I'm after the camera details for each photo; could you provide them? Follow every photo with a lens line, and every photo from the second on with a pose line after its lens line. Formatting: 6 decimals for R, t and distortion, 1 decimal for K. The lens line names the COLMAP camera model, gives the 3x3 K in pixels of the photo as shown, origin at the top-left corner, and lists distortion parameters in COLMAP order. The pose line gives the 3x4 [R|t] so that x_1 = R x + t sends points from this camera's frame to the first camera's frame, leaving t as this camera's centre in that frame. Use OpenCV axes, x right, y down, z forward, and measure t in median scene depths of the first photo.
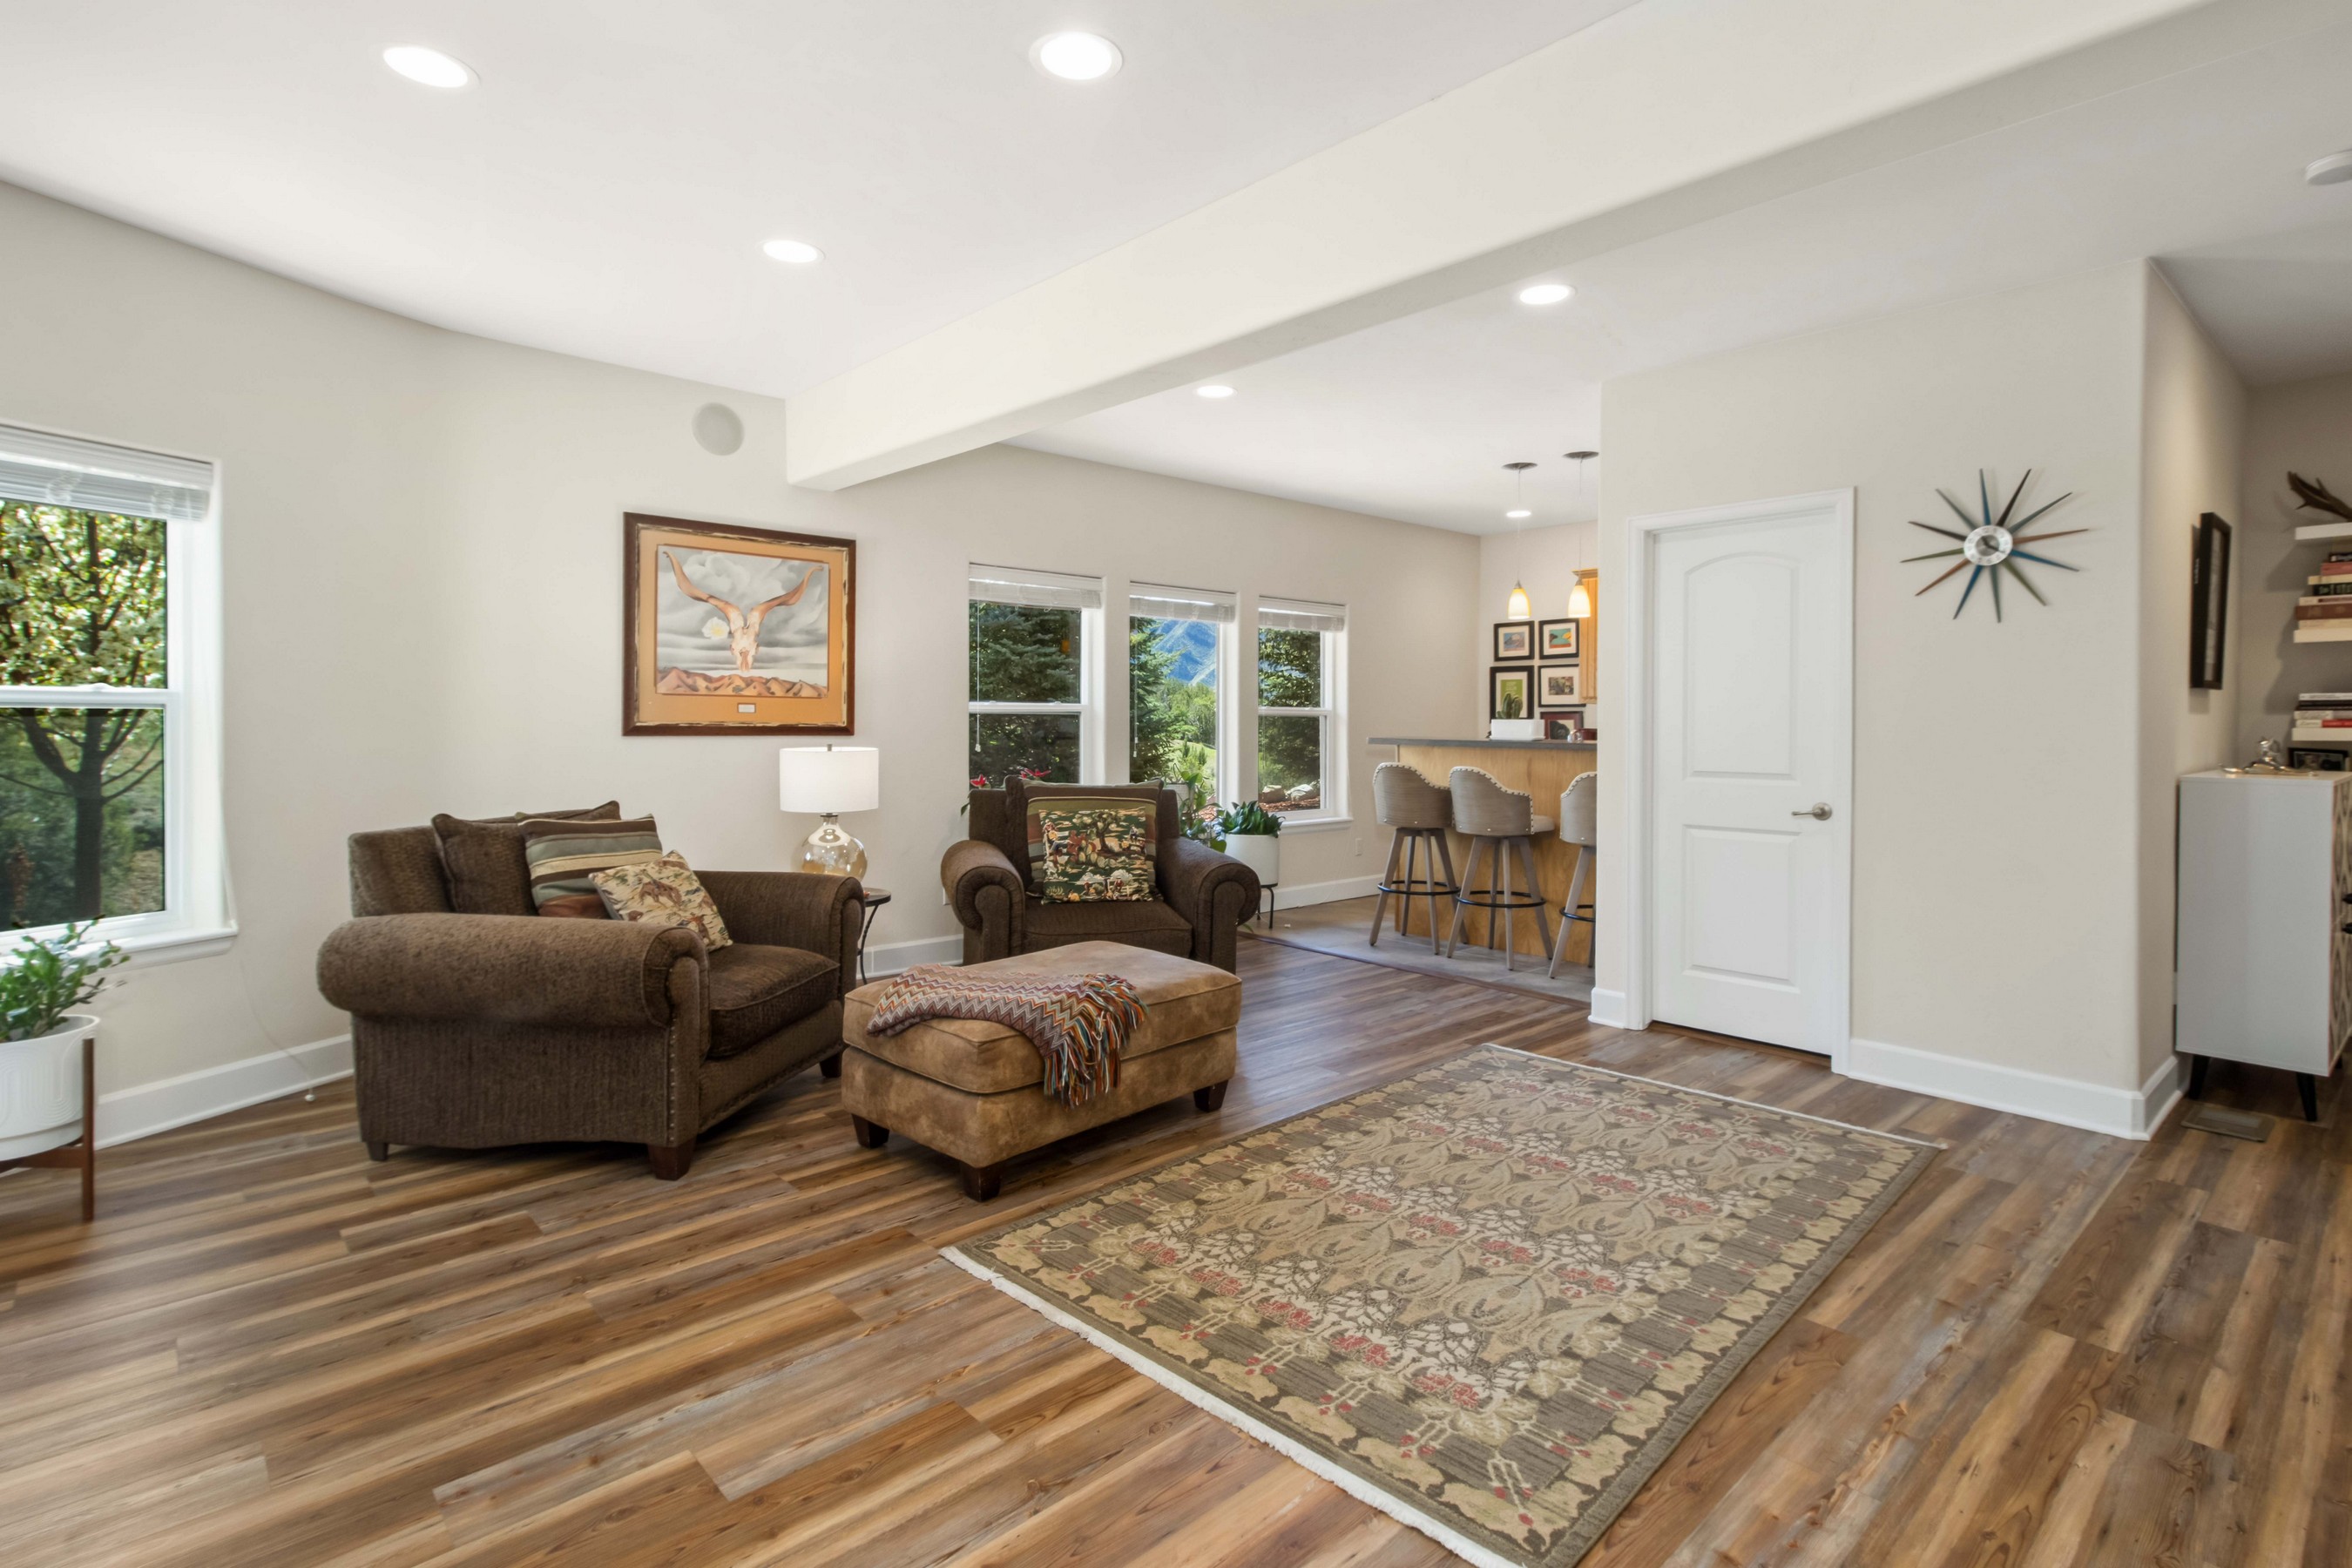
lens RADIAL K [[1111.1, 0, 1181.8], [0, 1111.1, 731.4], [0, 0, 1]] dist [0.011429, 0.000091]
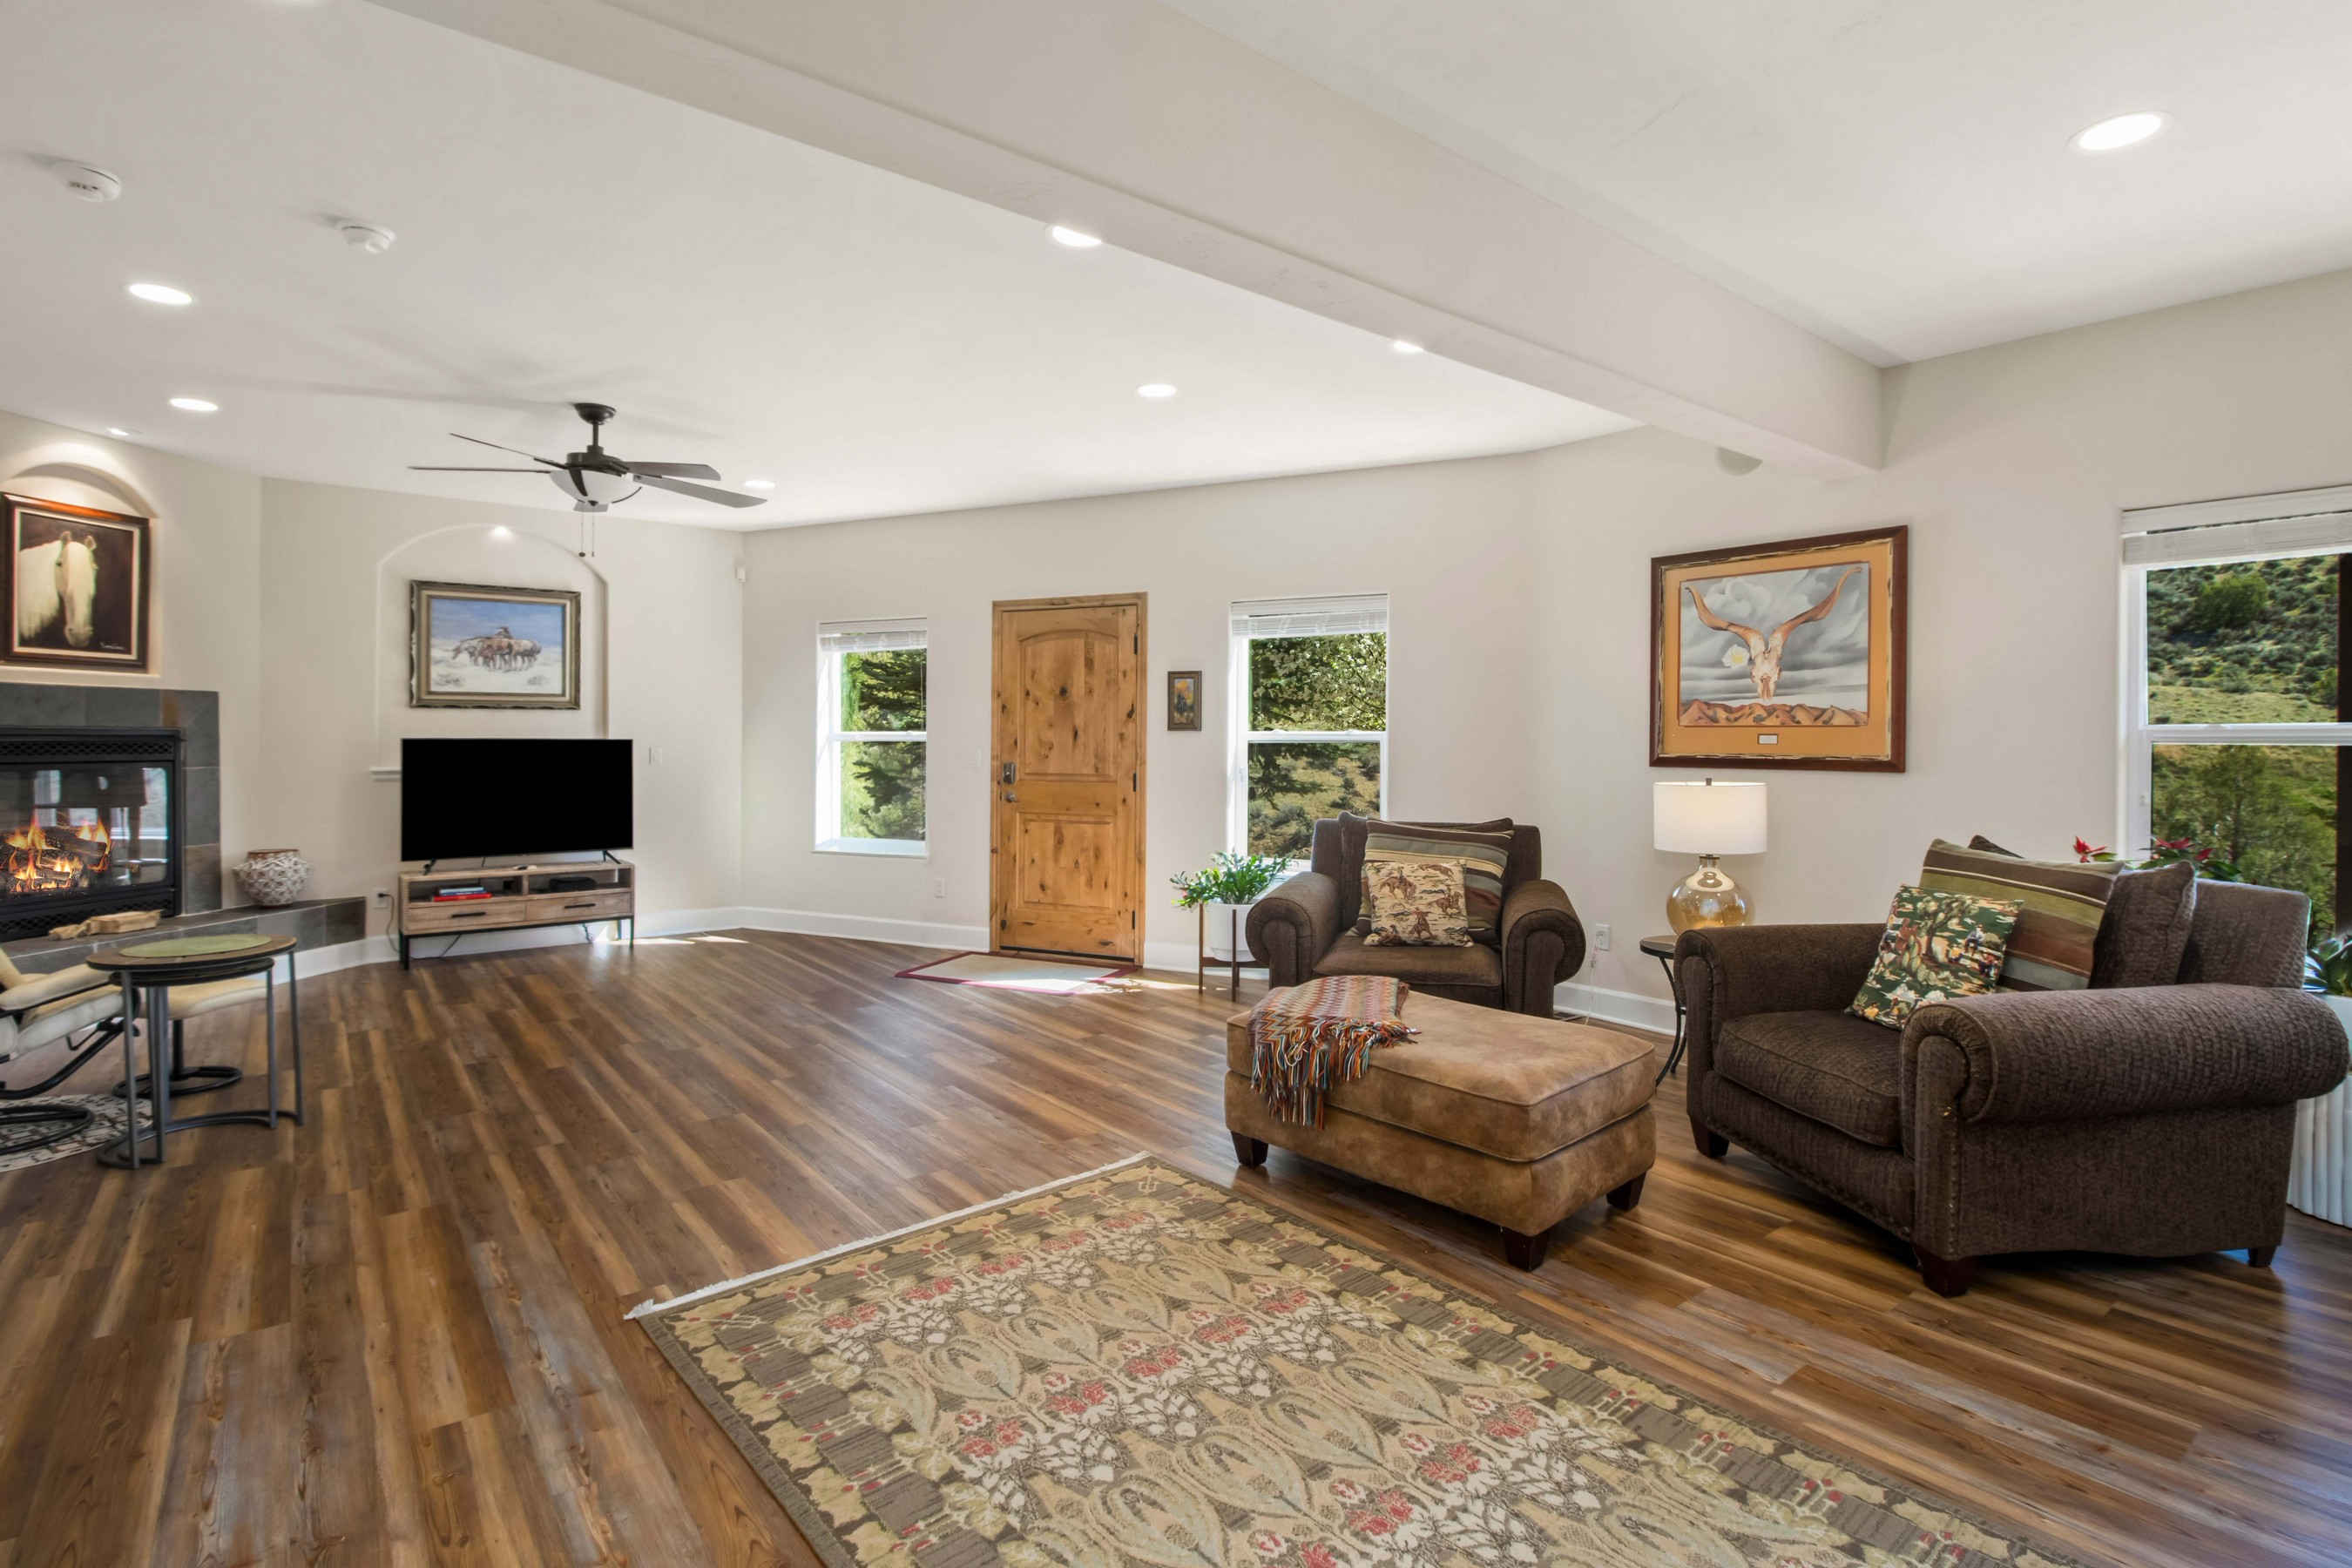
lens RADIAL K [[1128.3, 0, 1181.7], [0, 1128.3, 746.8], [0, 0, 1]] dist [-0.001880, -0.013917]
pose [[-0.064694, -0.003053, -0.997900, 0.899819], [-0.016452, 0.999863, -0.001992, -0.007584], [0.997770, 0.016289, -0.064735, 0.909445]]
